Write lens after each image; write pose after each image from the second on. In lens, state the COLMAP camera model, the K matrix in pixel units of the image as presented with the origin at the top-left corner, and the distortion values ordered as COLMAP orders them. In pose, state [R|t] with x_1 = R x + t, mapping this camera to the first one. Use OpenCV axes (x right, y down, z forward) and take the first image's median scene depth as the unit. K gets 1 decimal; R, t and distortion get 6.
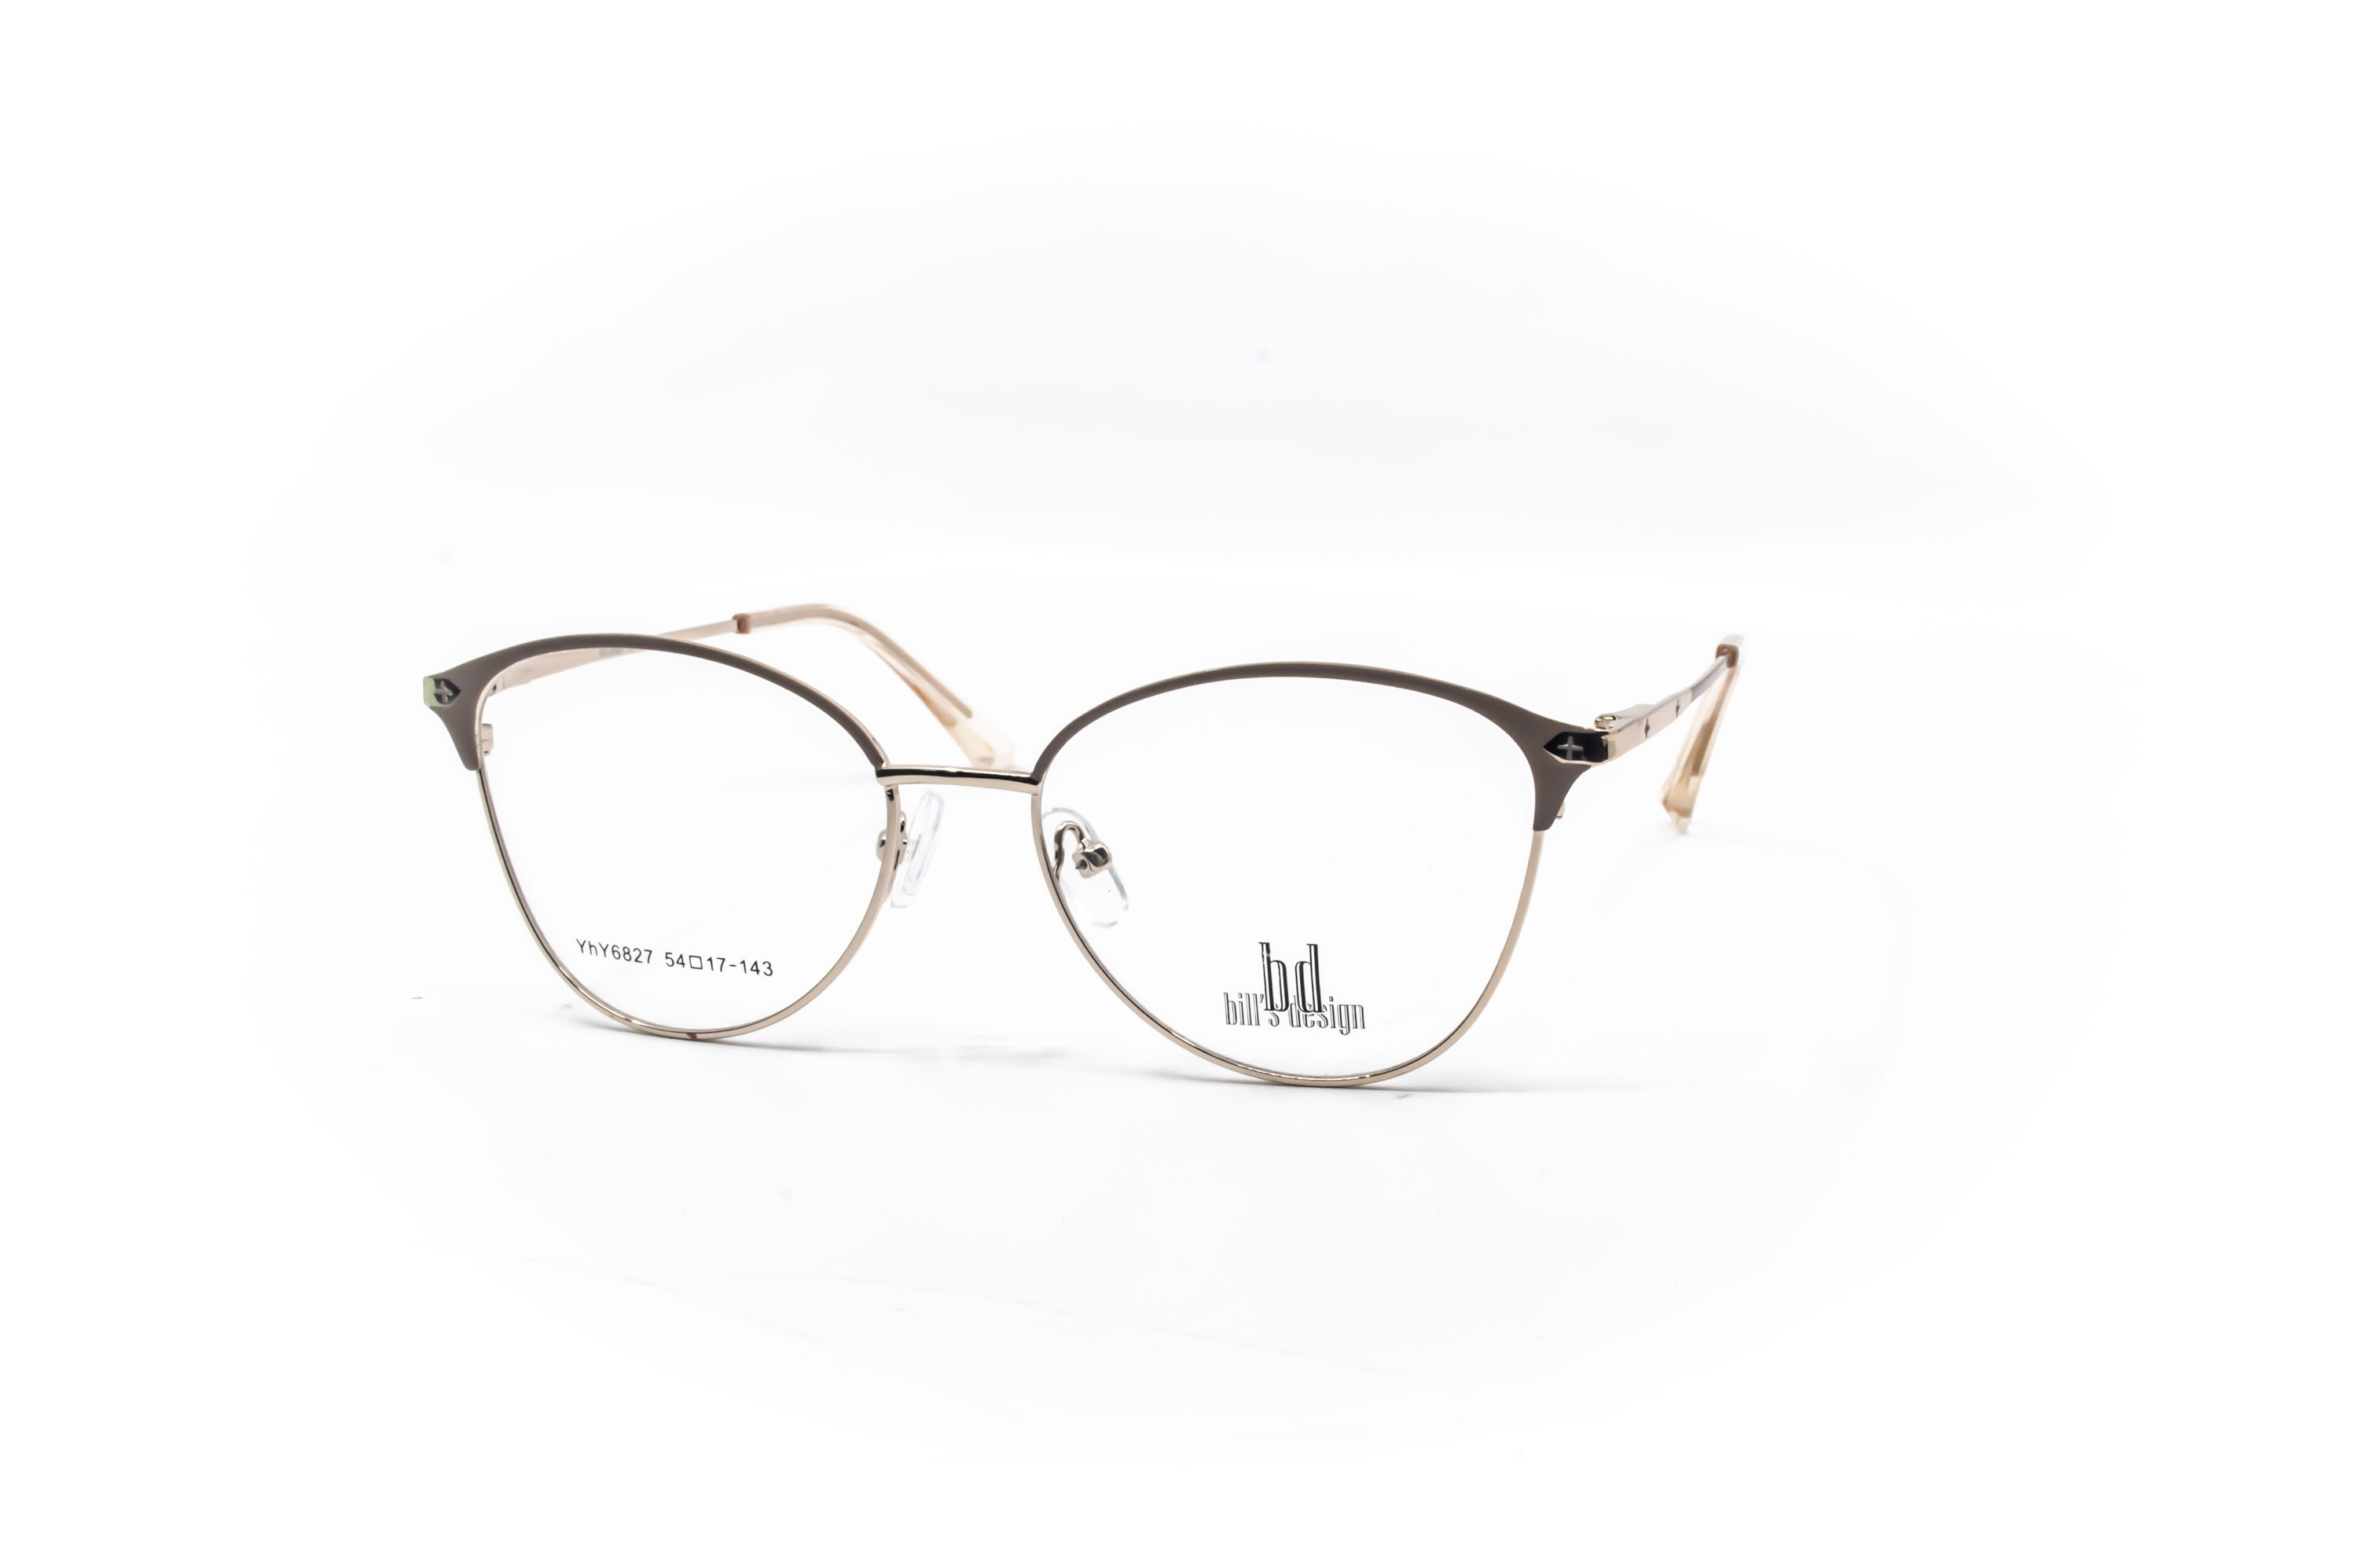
lens RADIAL K [[3058.7, 0, 1179.0], [0, 3058.7, 784.0], [0, 0, 1]] dist [-0.034403, -0.040760]
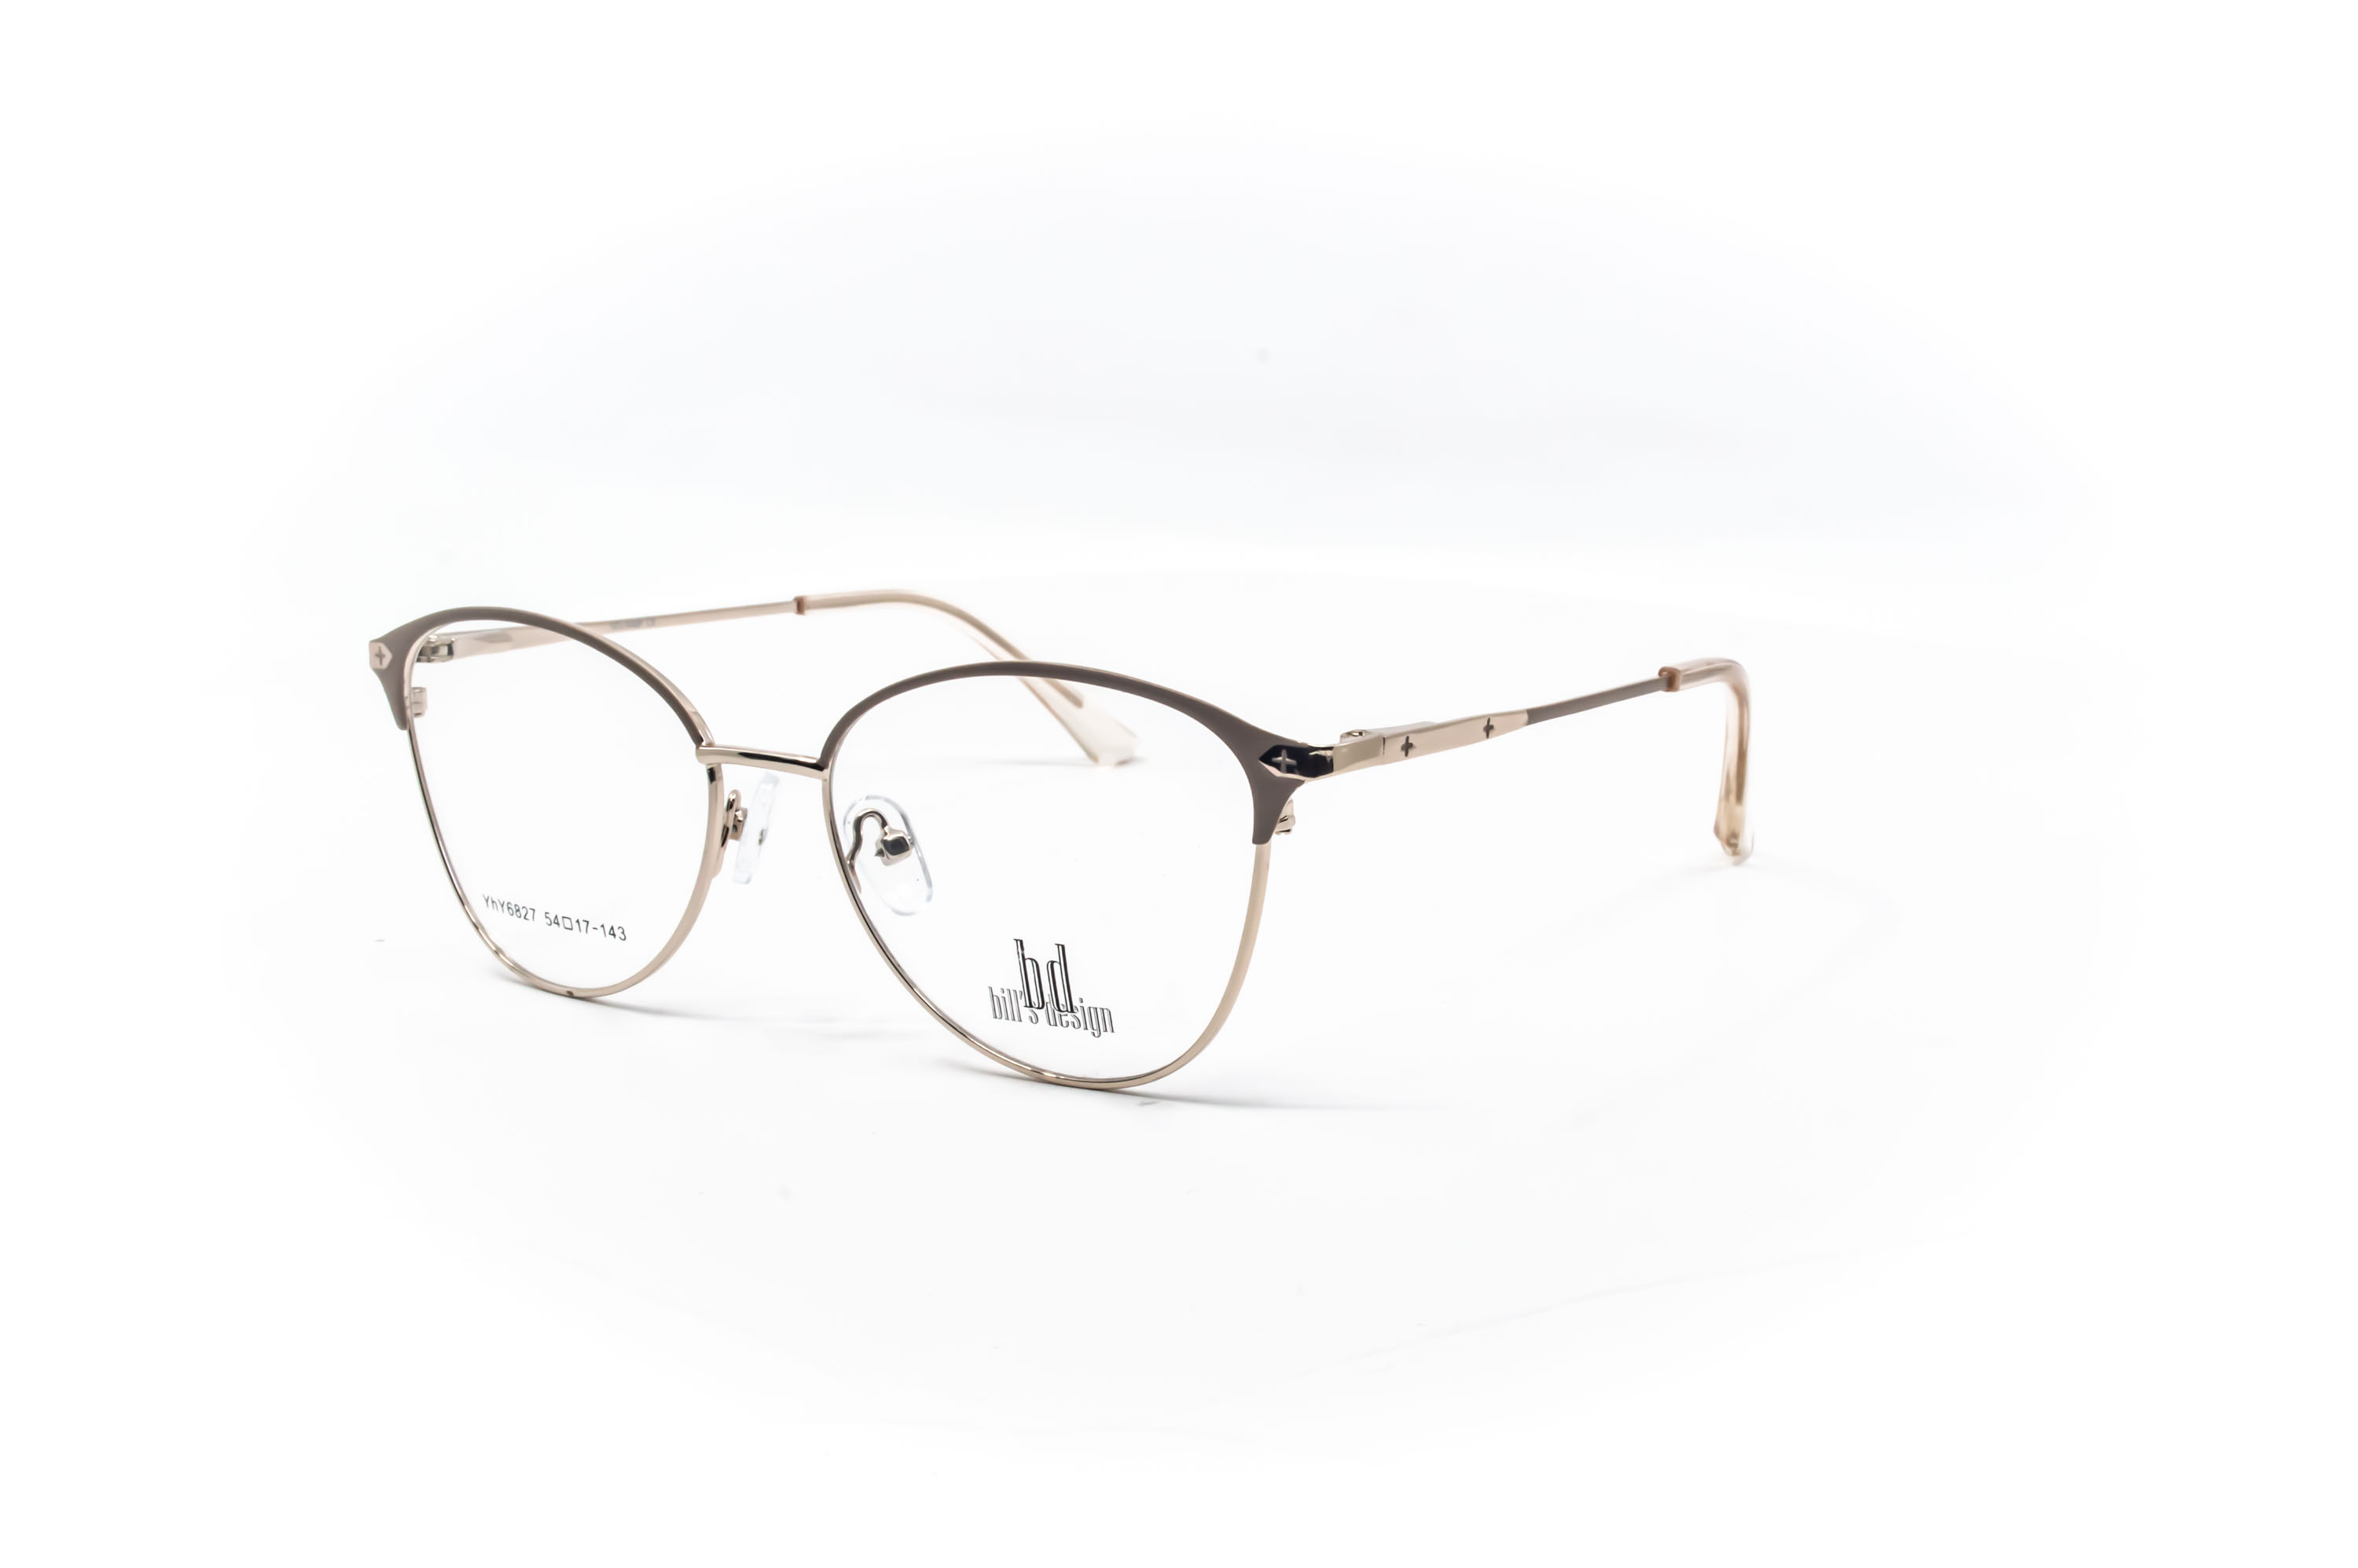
lens RADIAL K [[3058.7, 0, 1179.0], [0, 3058.7, 784.0], [0, 0, 1]] dist [-0.034403, -0.040760]
pose [[0.965302, 0.054960, -0.255285, 0.325381], [-0.054439, 0.998476, 0.009111, -0.010896], [0.255397, 0.005103, 0.966823, 0.041266]]
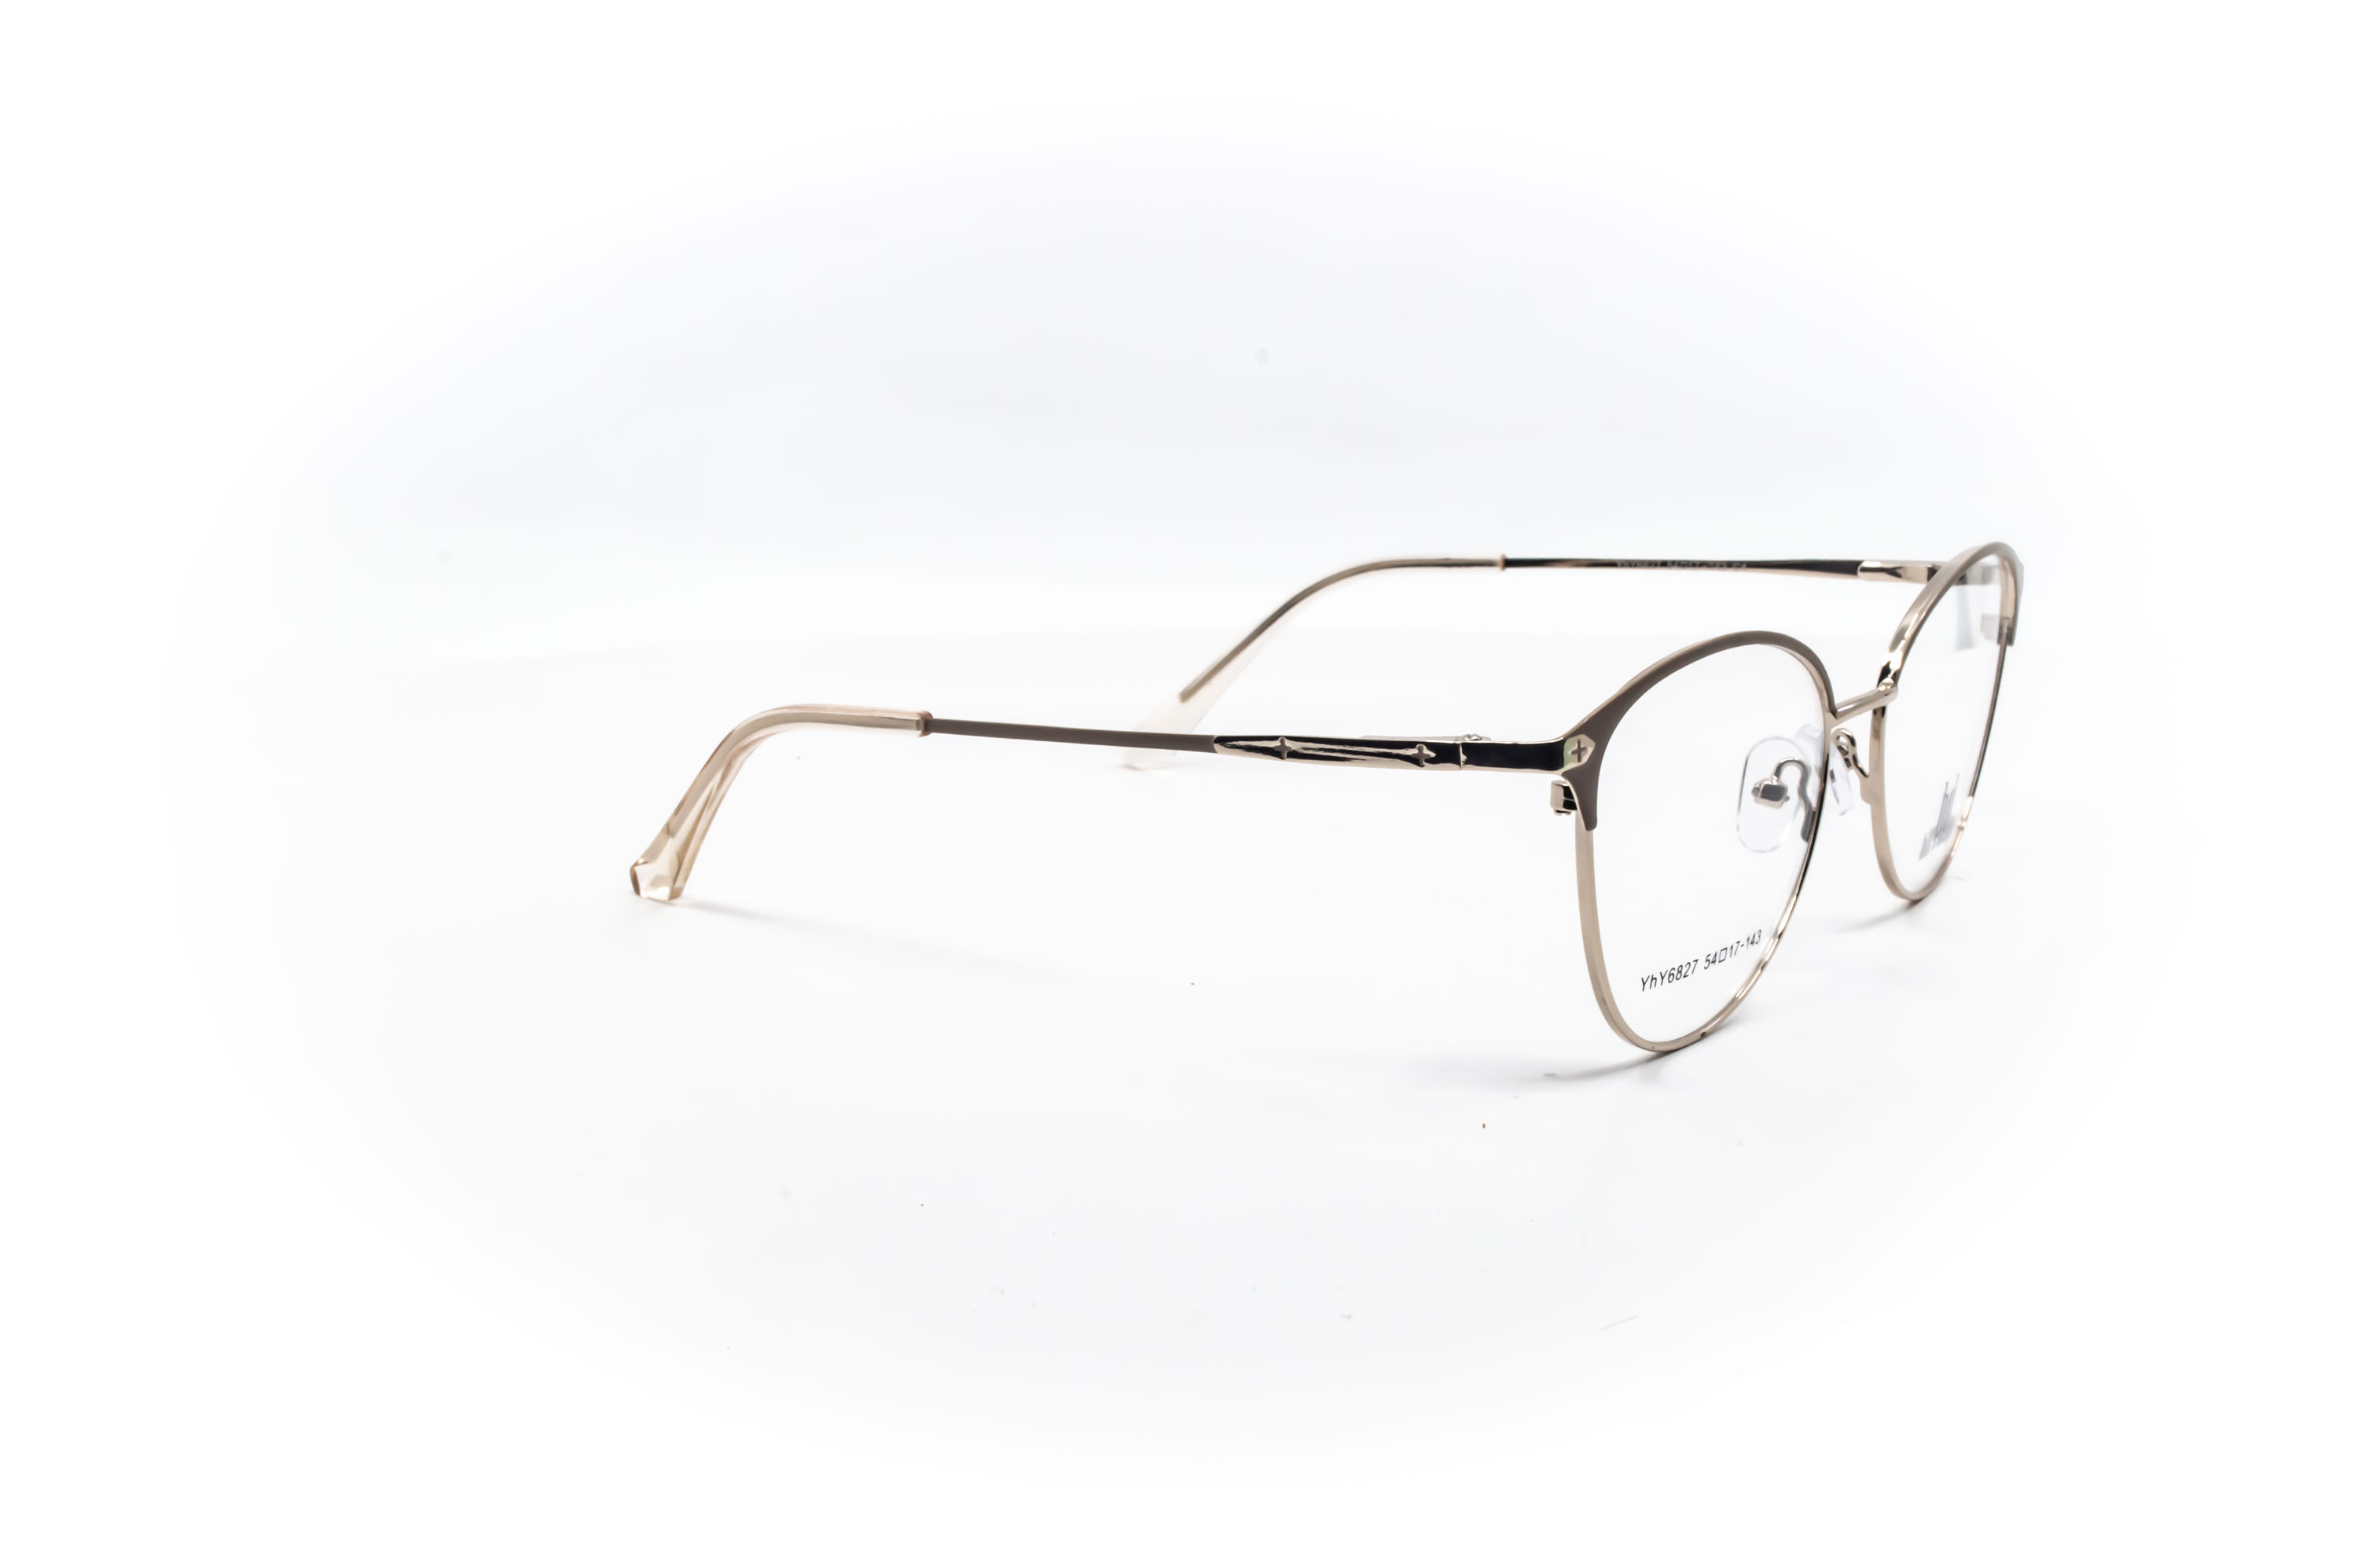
lens RADIAL K [[3058.7, 0, 1179.0], [0, 3058.7, 784.0], [0, 0, 1]] dist [-0.034403, -0.040760]
pose [[0.270154, -0.195250, 0.942812, -1.194350], [0.210186, 0.967564, 0.140149, -0.181911], [-0.939595, 0.160304, 0.302430, 0.899273]]
